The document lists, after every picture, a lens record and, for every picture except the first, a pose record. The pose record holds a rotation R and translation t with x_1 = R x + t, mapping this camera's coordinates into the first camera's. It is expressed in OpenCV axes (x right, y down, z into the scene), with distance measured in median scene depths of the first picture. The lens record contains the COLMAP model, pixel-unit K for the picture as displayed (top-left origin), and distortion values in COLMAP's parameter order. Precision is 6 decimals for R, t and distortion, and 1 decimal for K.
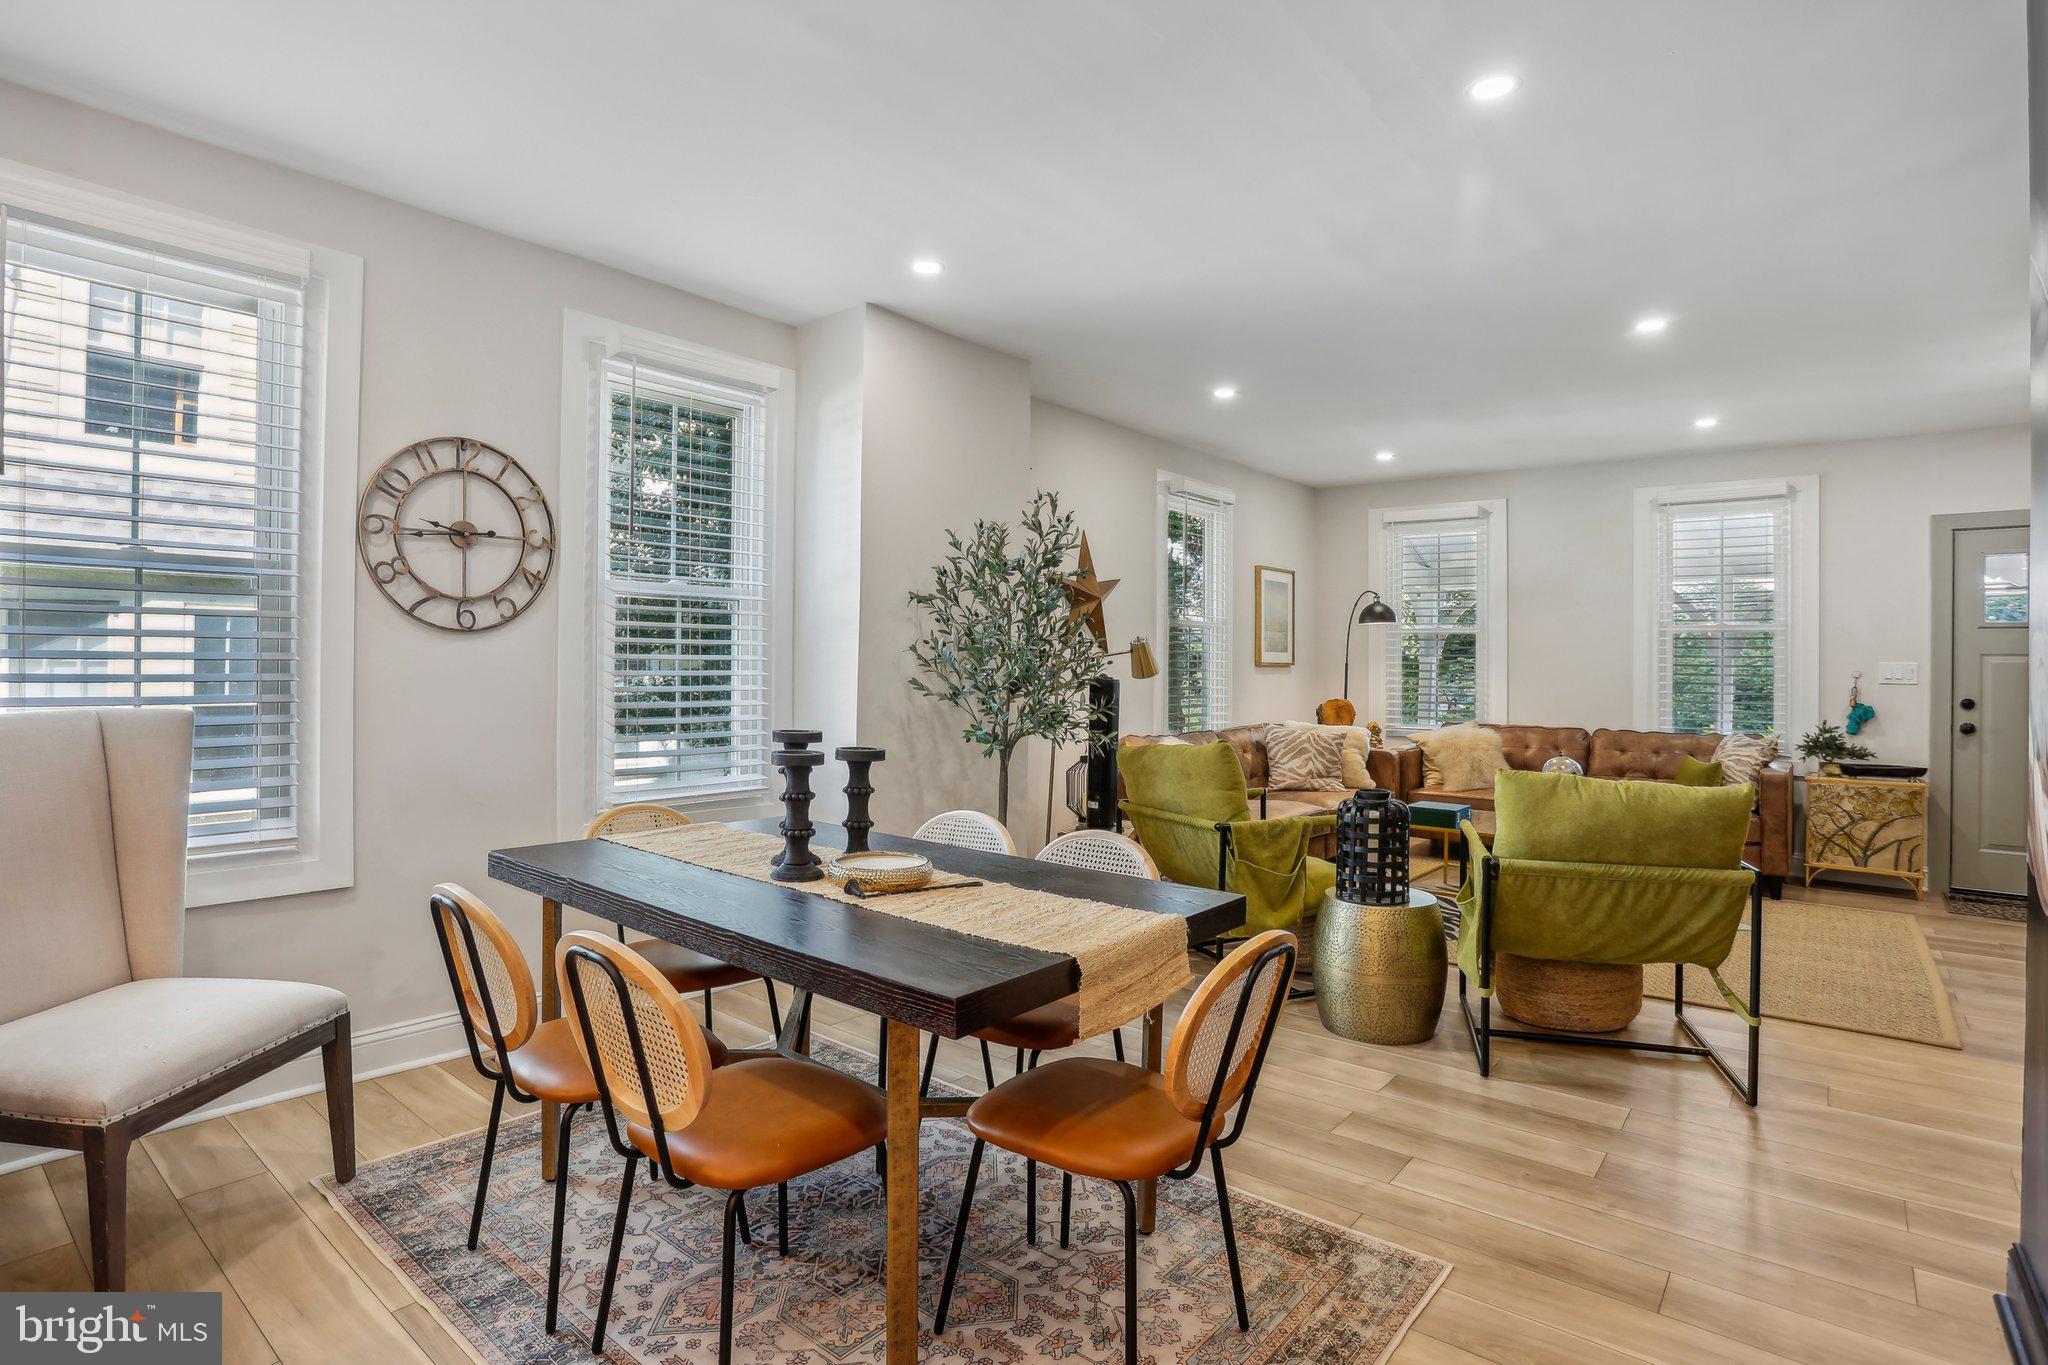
lens RADIAL K [[1064.0, 0, 989.5], [0, 1064.0, 665.1], [0, 0, 1]] dist [-0.069529, 0.032673]
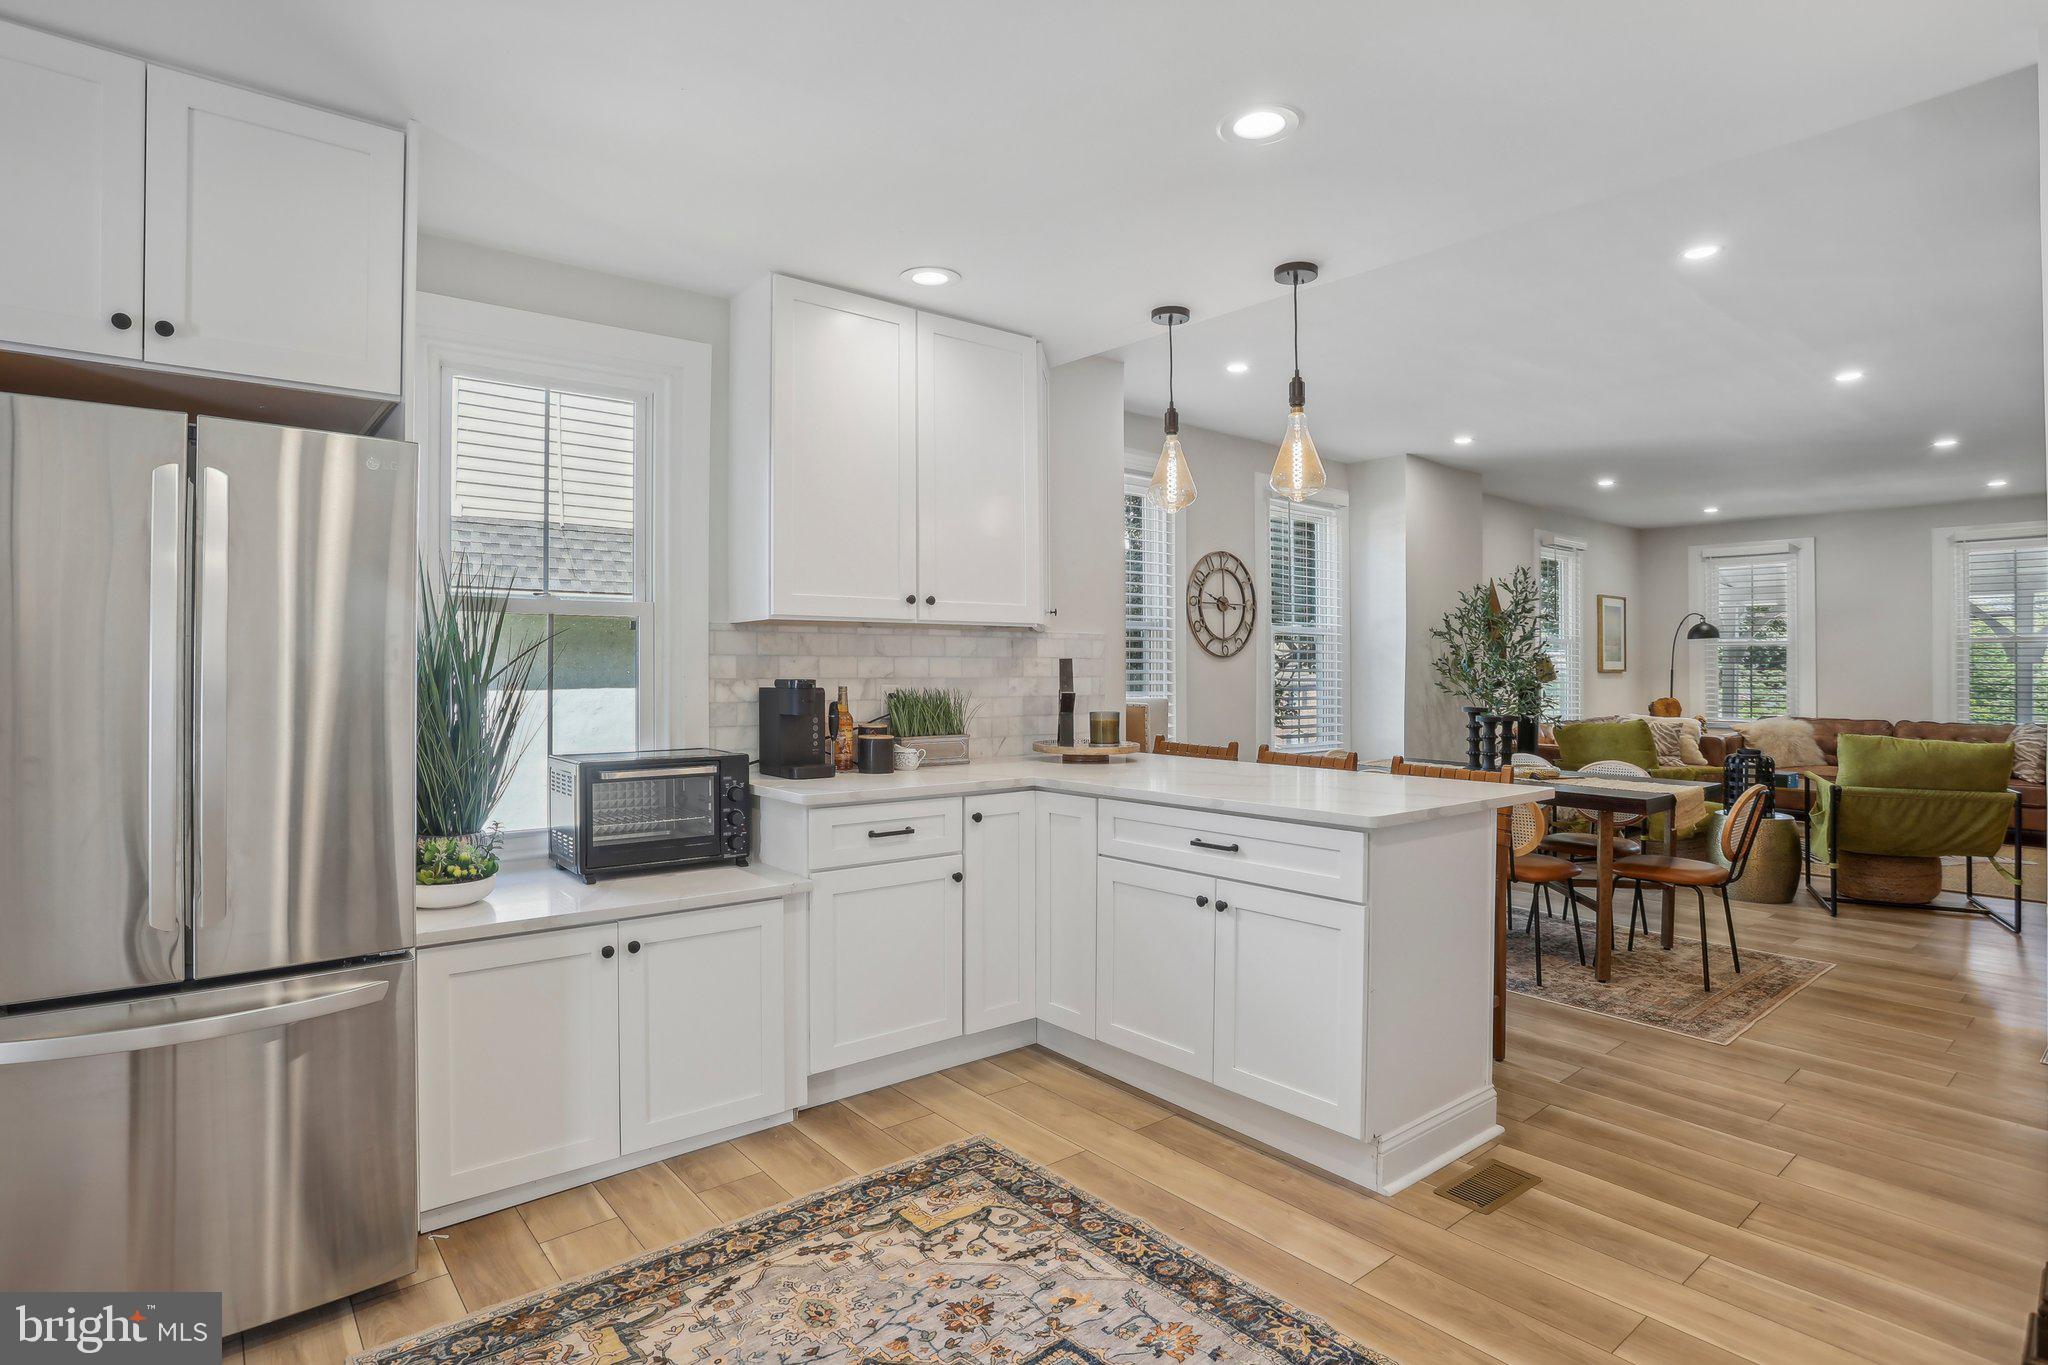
lens RADIAL K [[1027.9, 0, 1010.5], [0, 1027.9, 662.7], [0, 0, 1]] dist [-0.064225, 0.024772]
pose [[0.981007, -0.006460, -0.193865, -0.274893], [0.004635, 0.999941, -0.009866, -0.002714], [0.193917, 0.008780, 0.980979, -0.444152]]
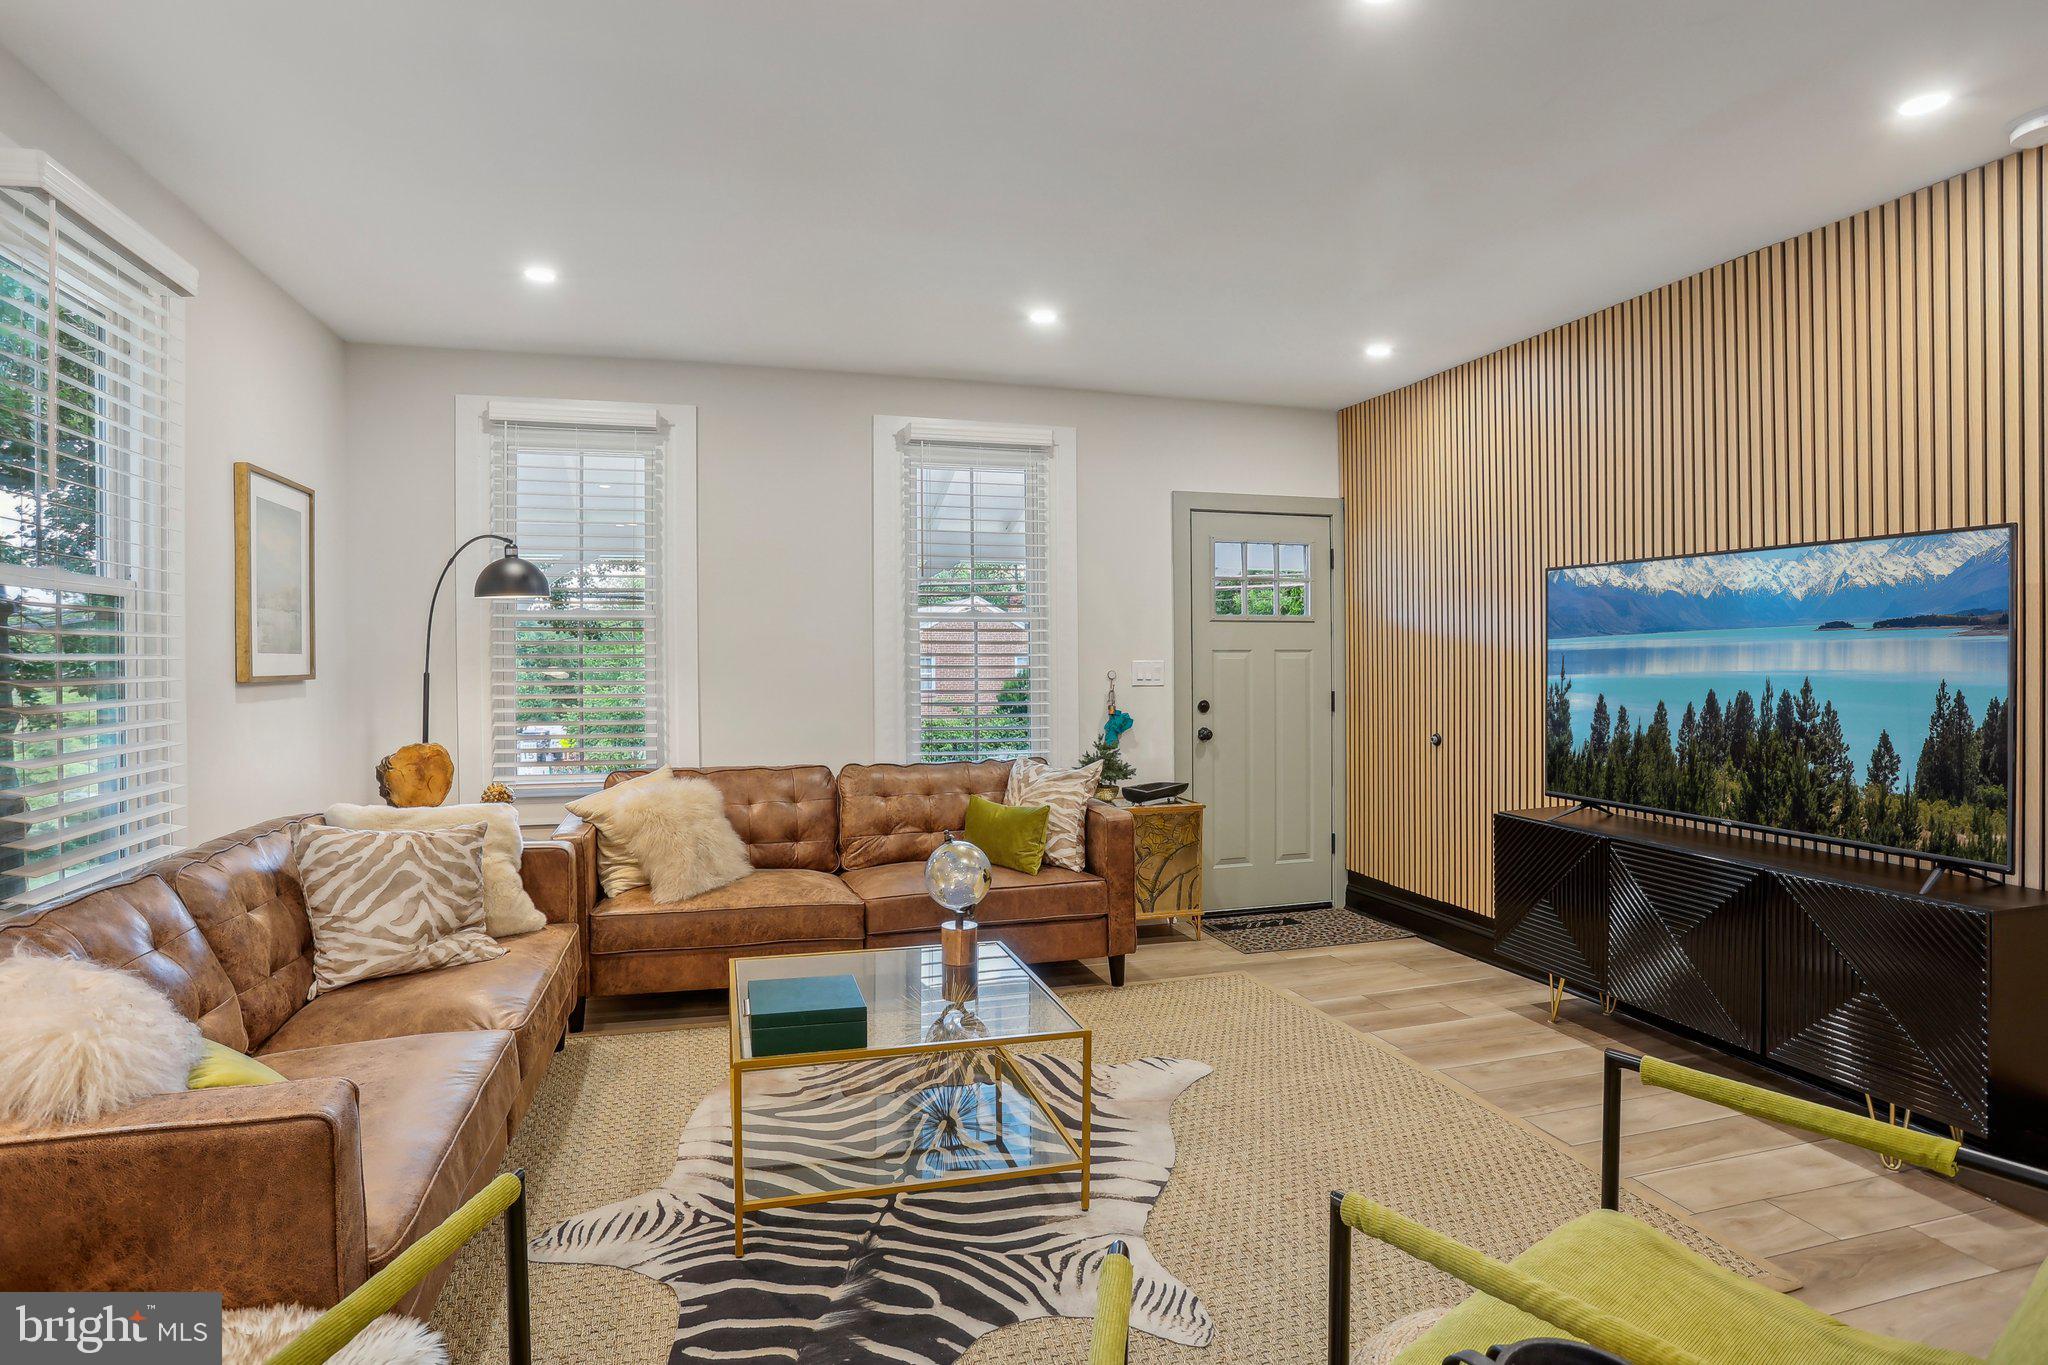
lens RADIAL K [[1060.8, 0, 995.8], [0, 1060.8, 661.1], [0, 0, 1]] dist [-0.090842, 0.061604]
pose [[0.568426, -0.015692, 0.822585, 0.095492], [0.011403, 0.999872, 0.011194, -0.013464], [-0.822655, 0.003017, 0.568533, 0.620002]]
